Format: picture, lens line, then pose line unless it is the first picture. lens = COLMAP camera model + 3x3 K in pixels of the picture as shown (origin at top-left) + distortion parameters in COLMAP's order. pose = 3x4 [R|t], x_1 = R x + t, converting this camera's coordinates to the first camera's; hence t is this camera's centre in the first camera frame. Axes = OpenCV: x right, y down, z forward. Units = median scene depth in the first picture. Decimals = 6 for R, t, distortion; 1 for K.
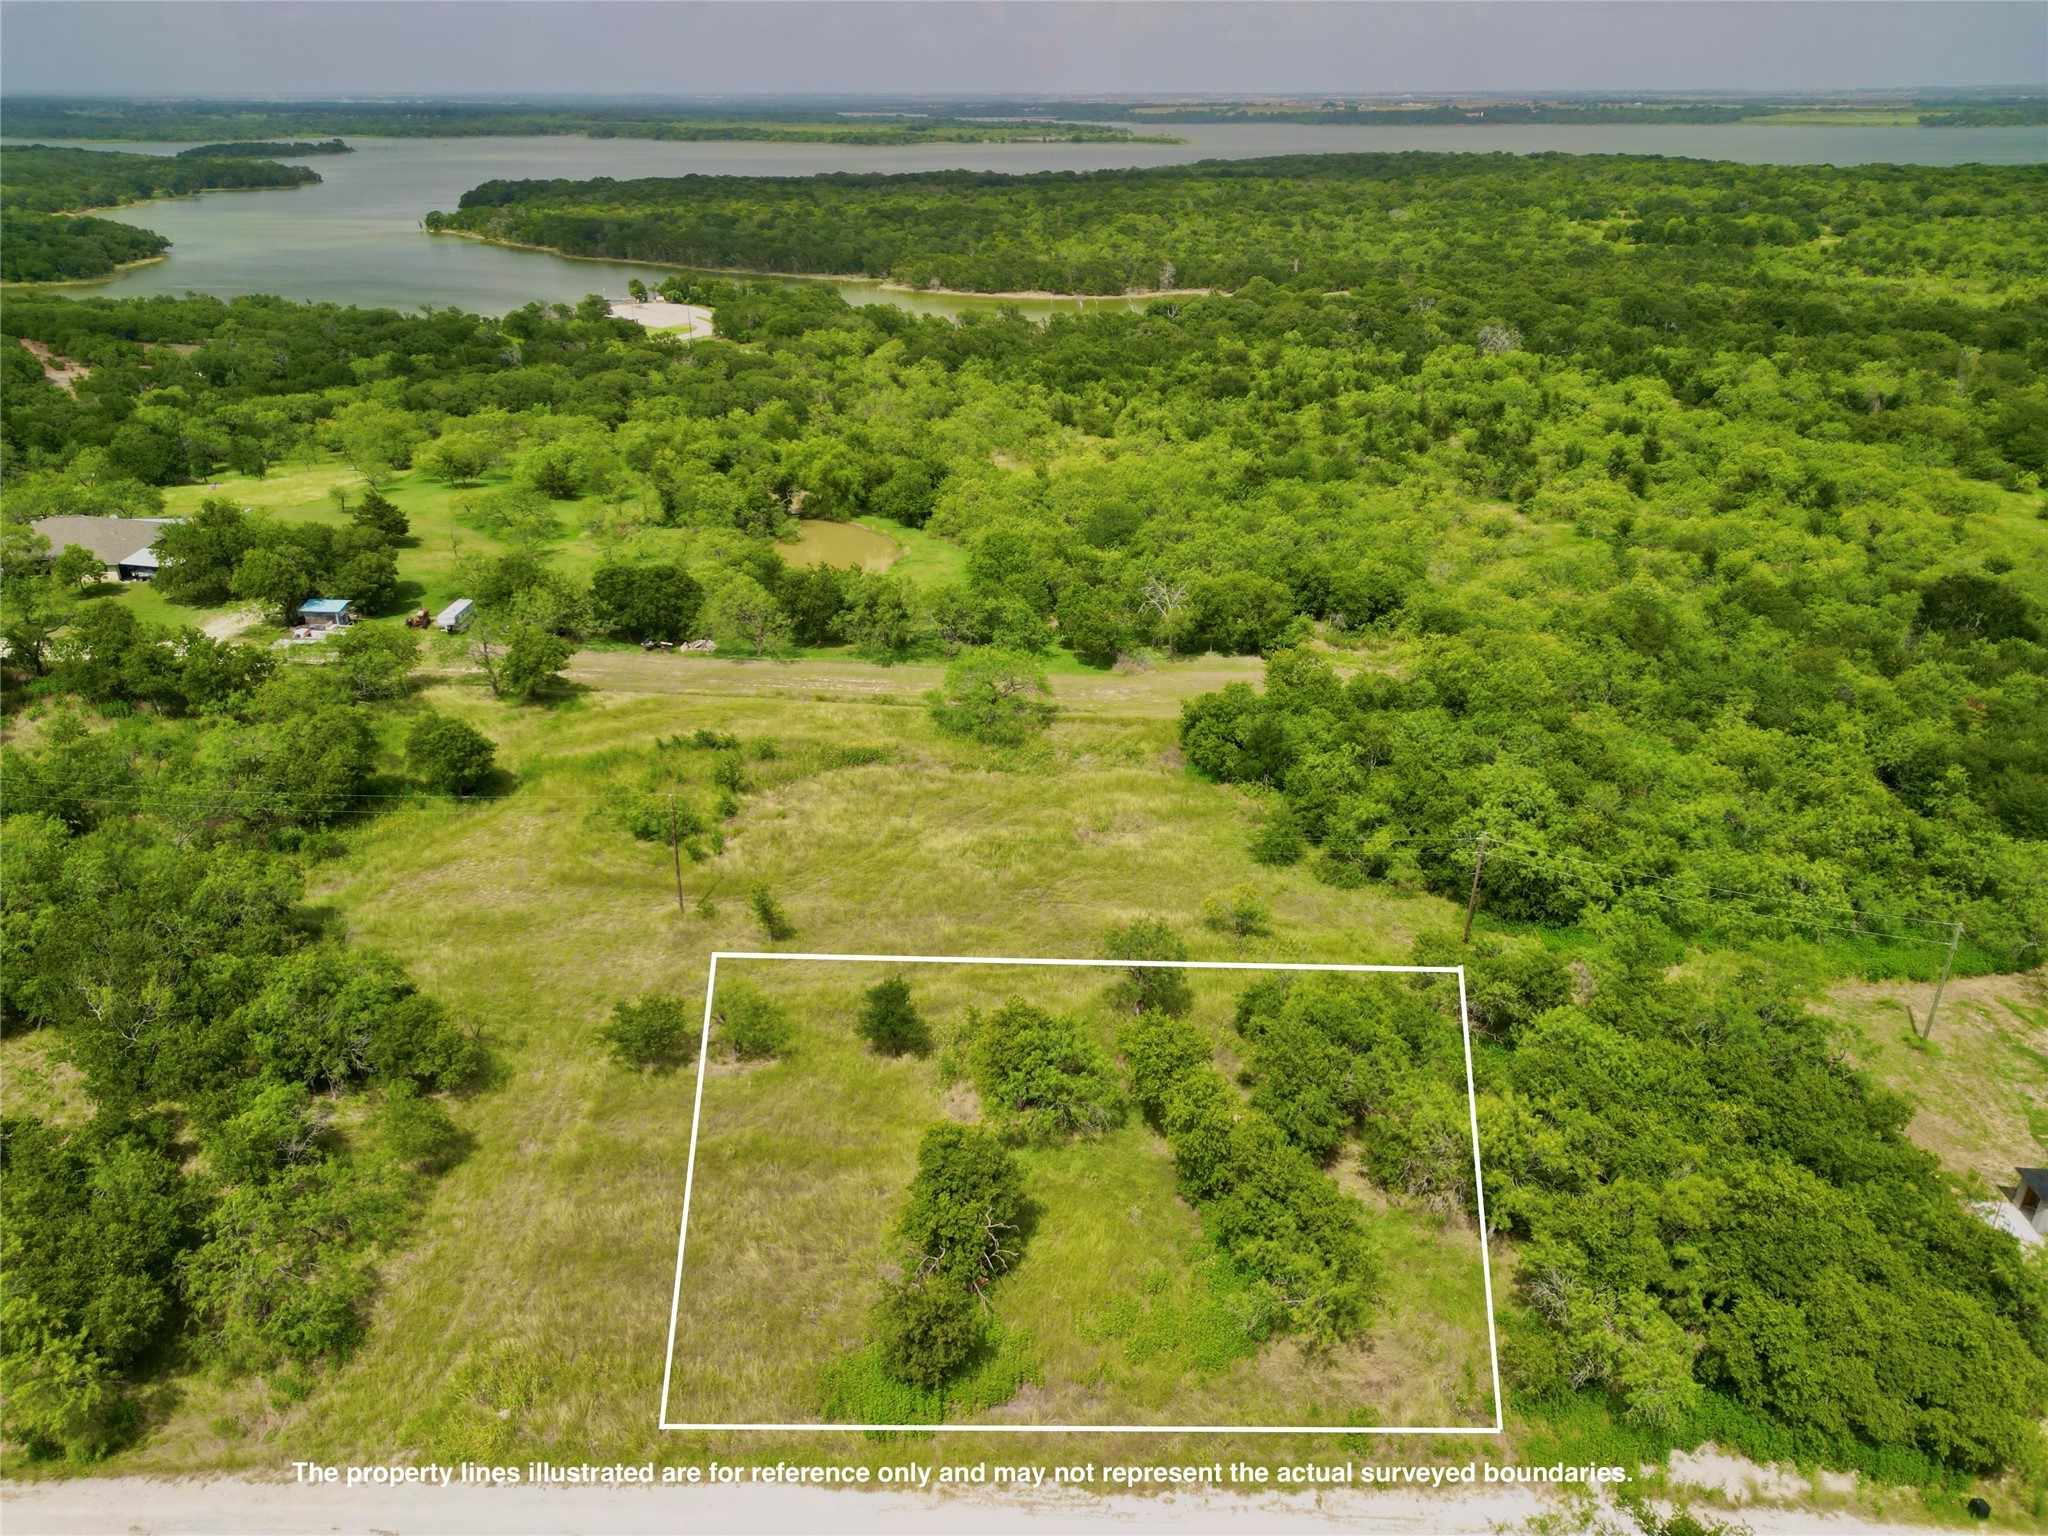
lens RADIAL K [[1445.6, 0, 1015.2], [0, 1445.6, 779.0], [0, 0, 1]] dist [0.073396, -0.066695]
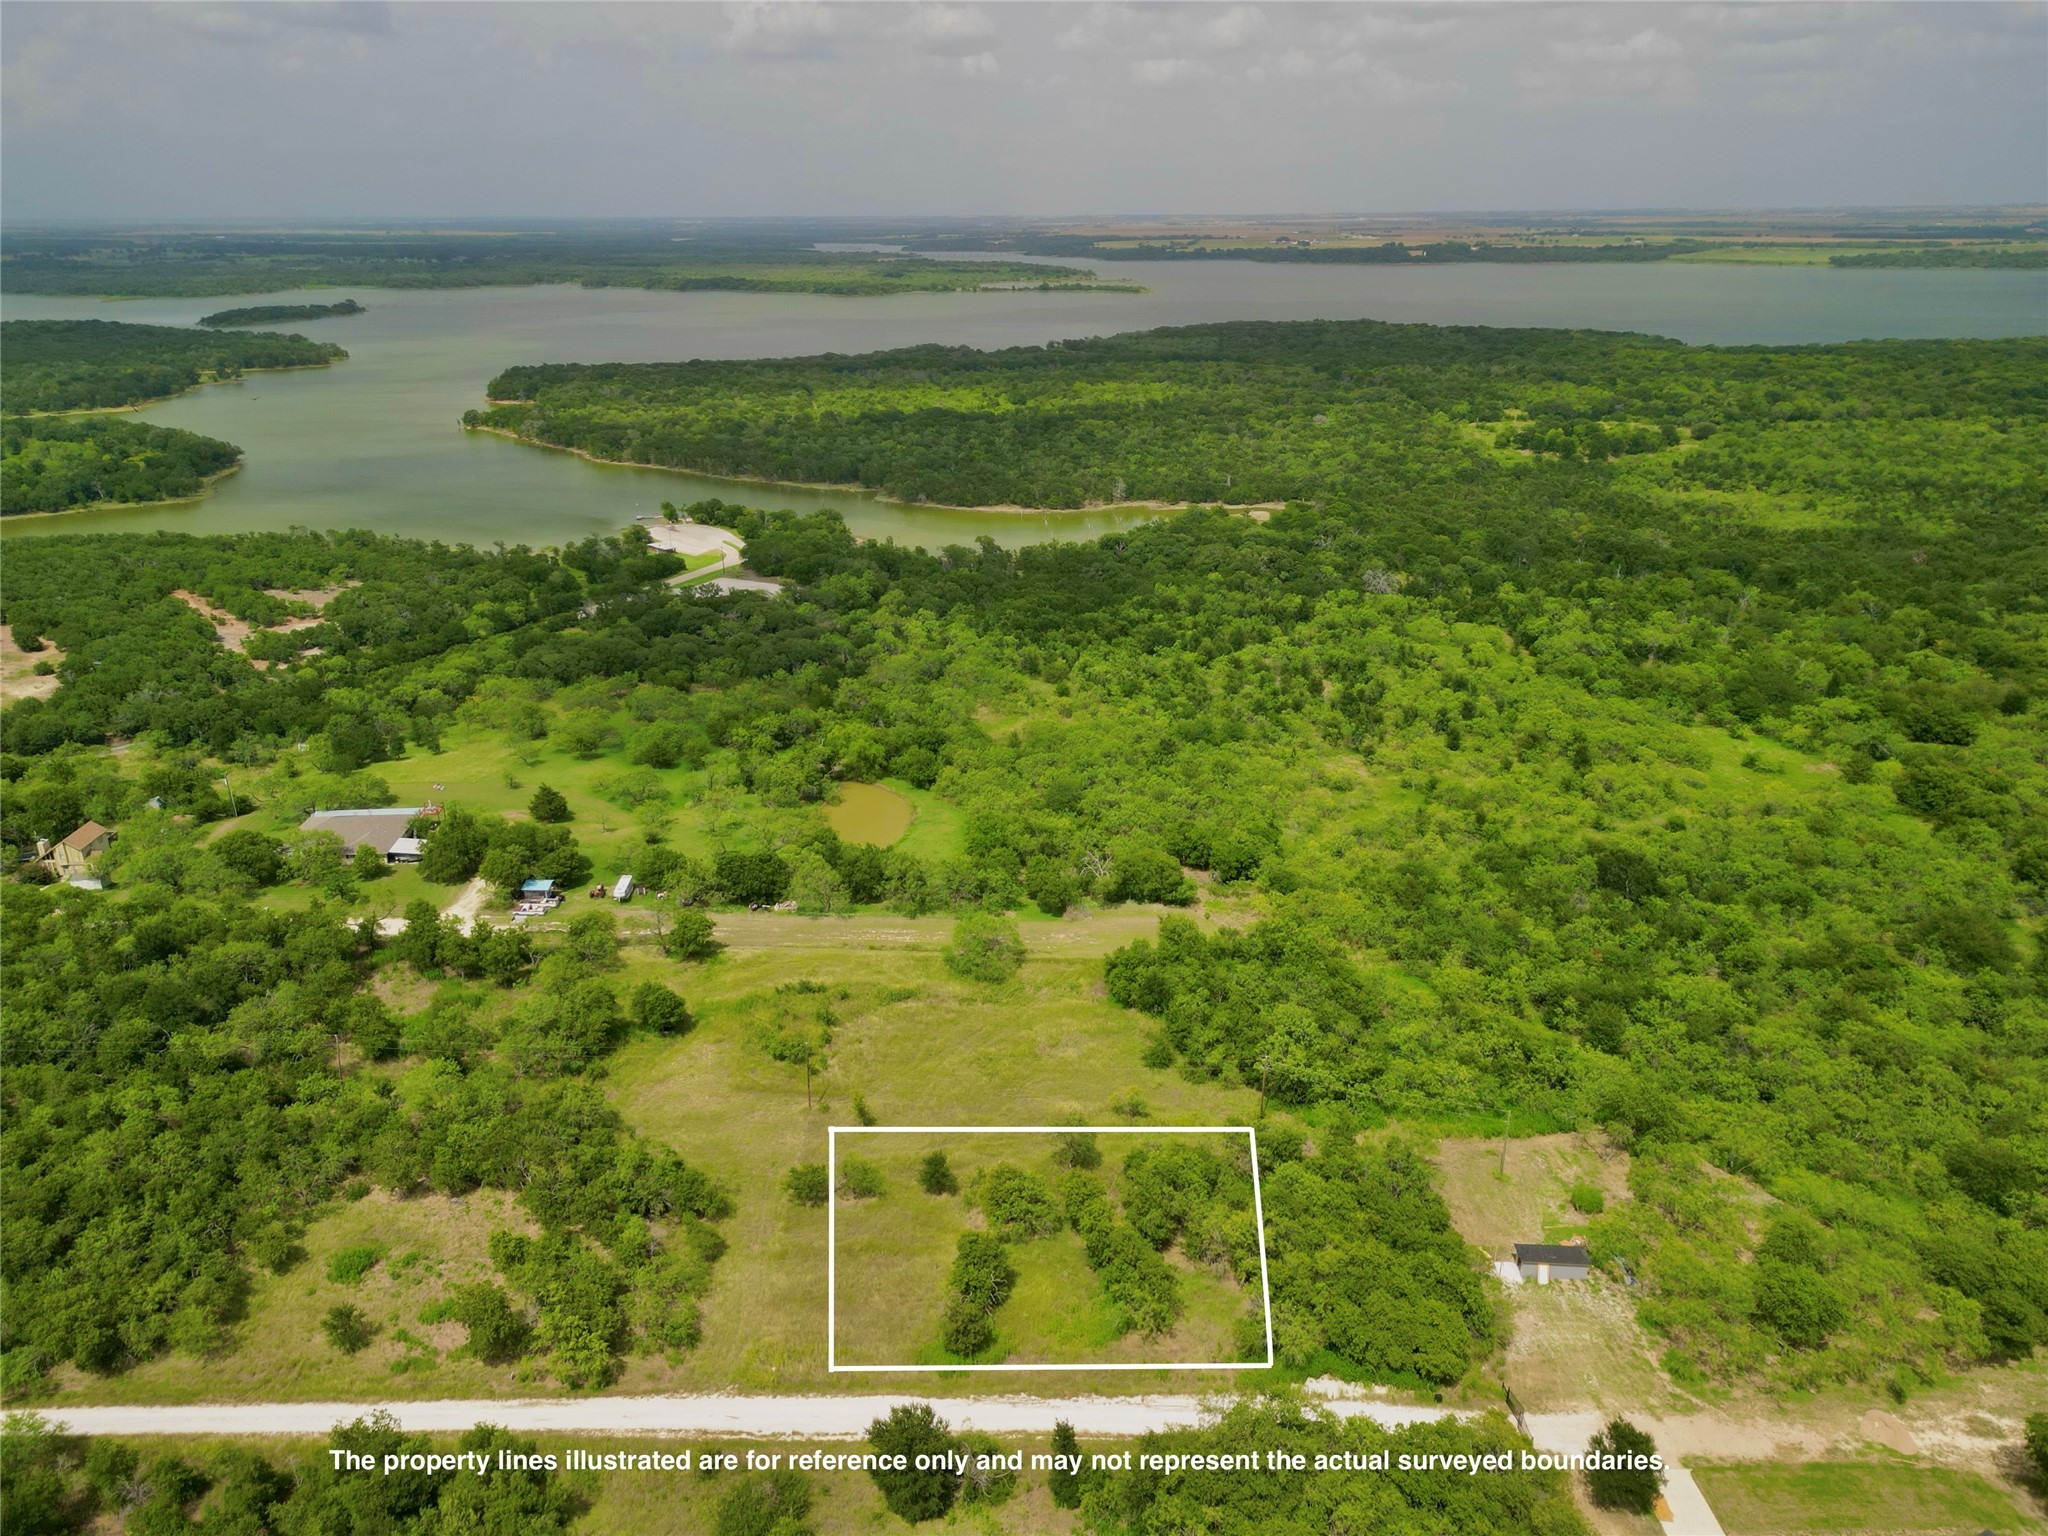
lens RADIAL K [[1445.6, 0, 1016.1], [0, 1445.6, 770.5], [0, 0, 1]] dist [0.073396, -0.066695]
pose [[0.999786, -0.012203, 0.016695, -0.004450], [0.013406, 0.997169, -0.073992, -0.113369], [-0.015745, 0.074200, 0.997119, -0.483708]]
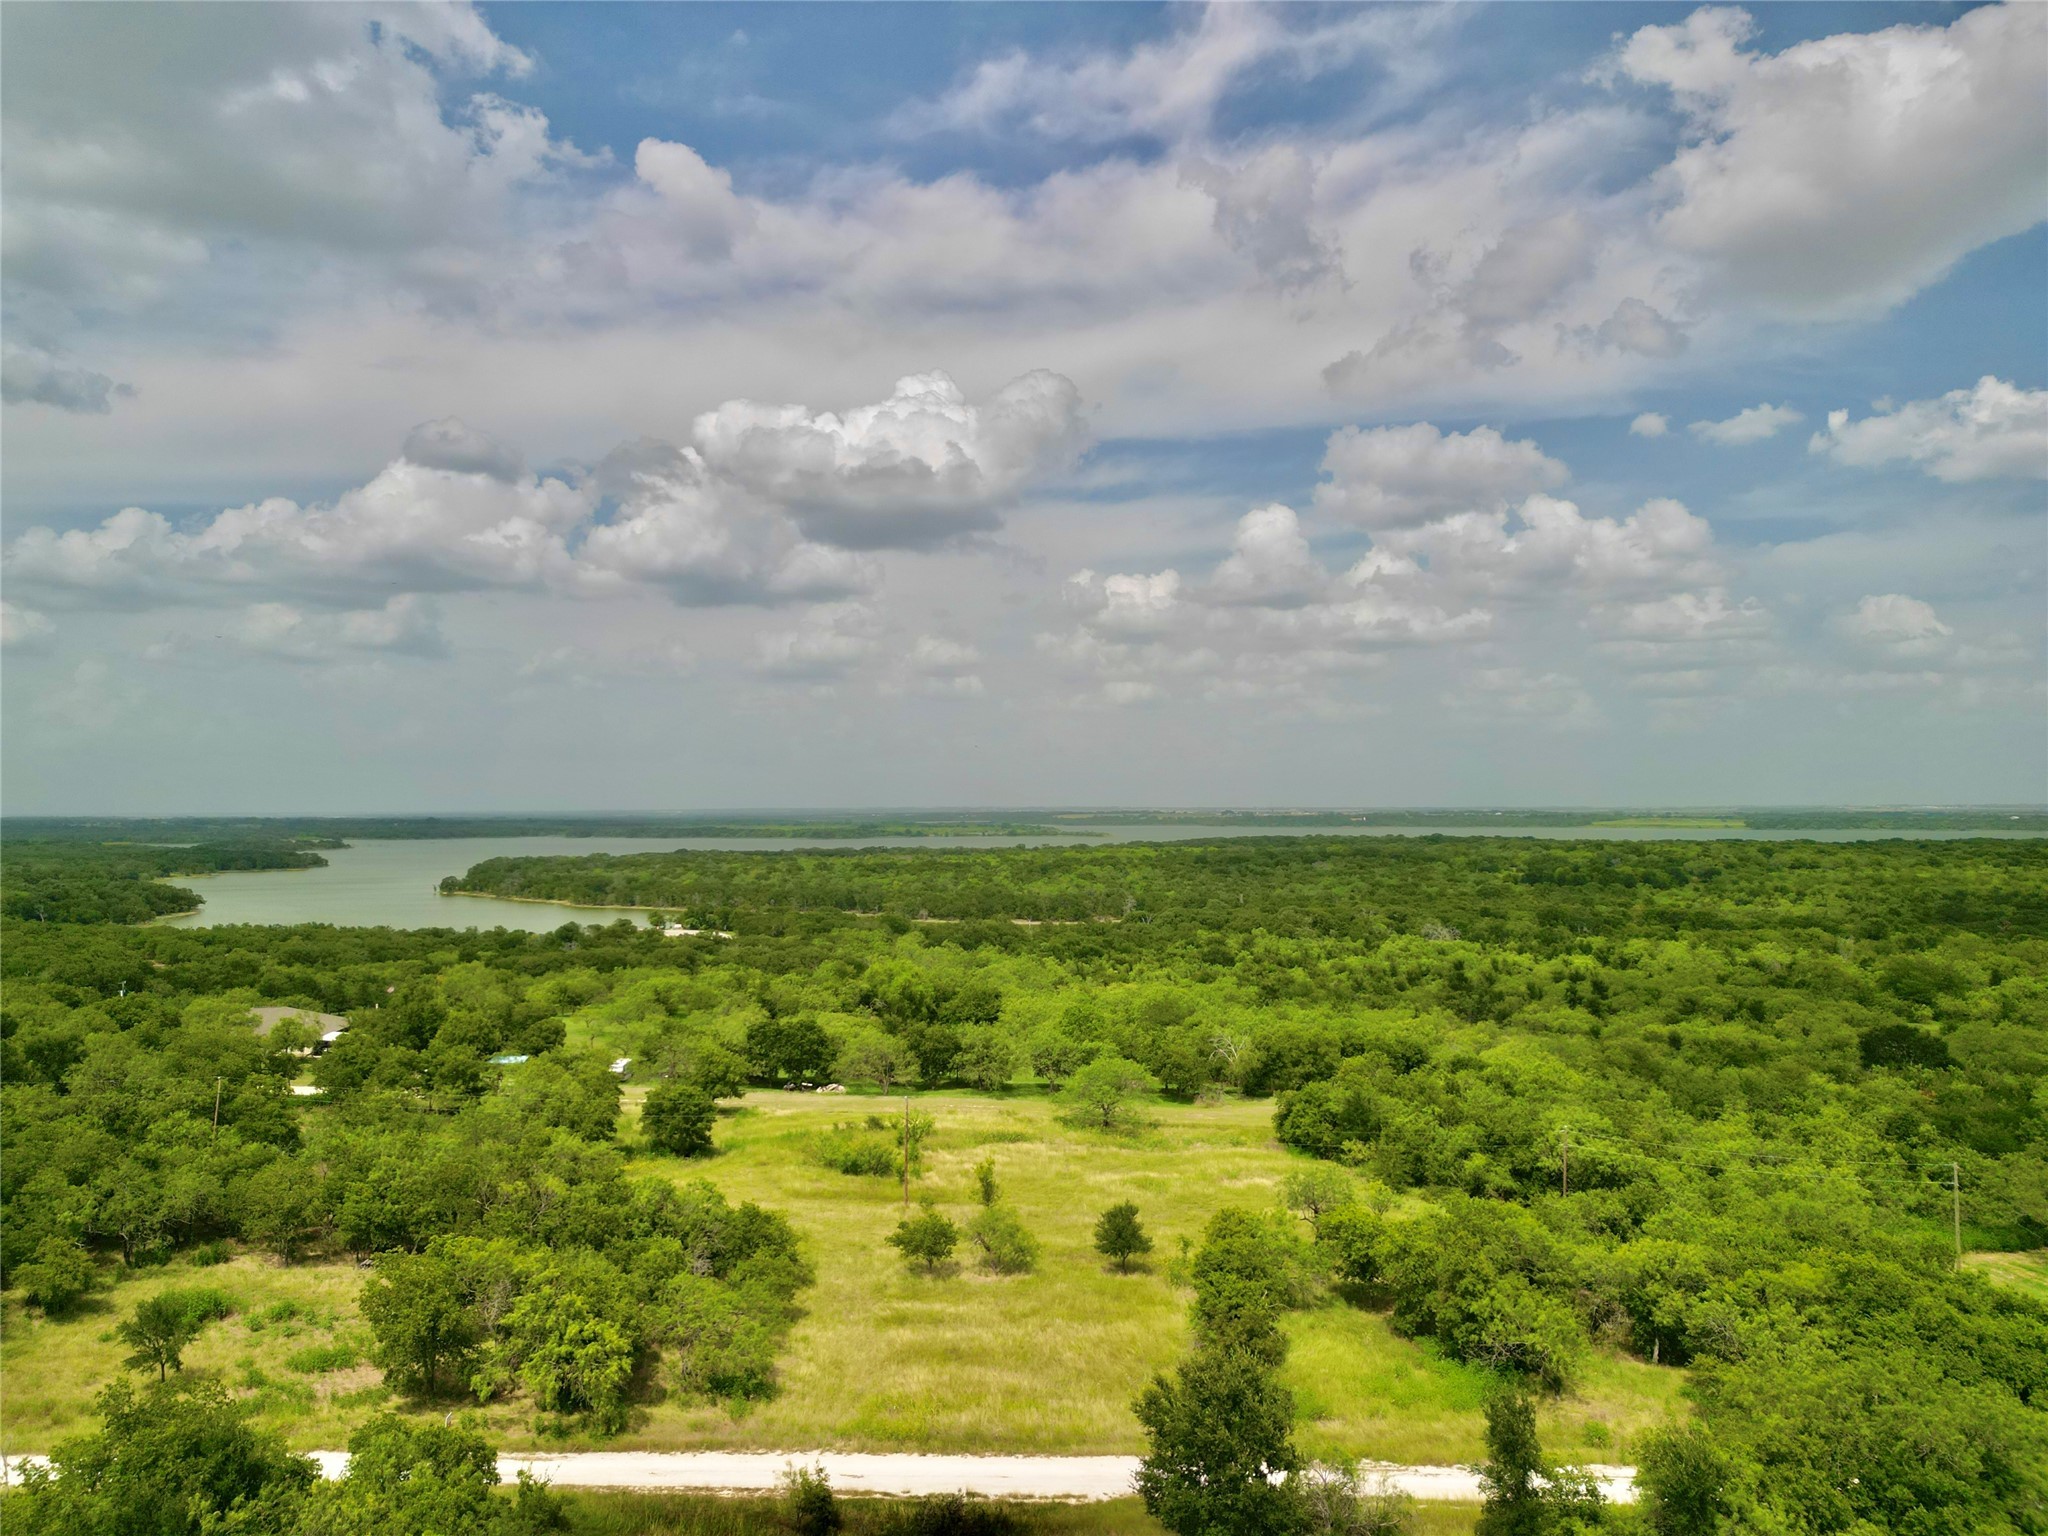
lens RADIAL K [[1445.6, 0, 1014.8], [0, 1445.6, 765.0], [0, 0, 1]] dist [0.073396, -0.066695]
pose [[0.998836, -0.001748, 0.048214, -0.124648], [0.023290, 0.892662, -0.450125, 0.191740], [-0.042251, 0.450724, 0.891663, -0.135967]]
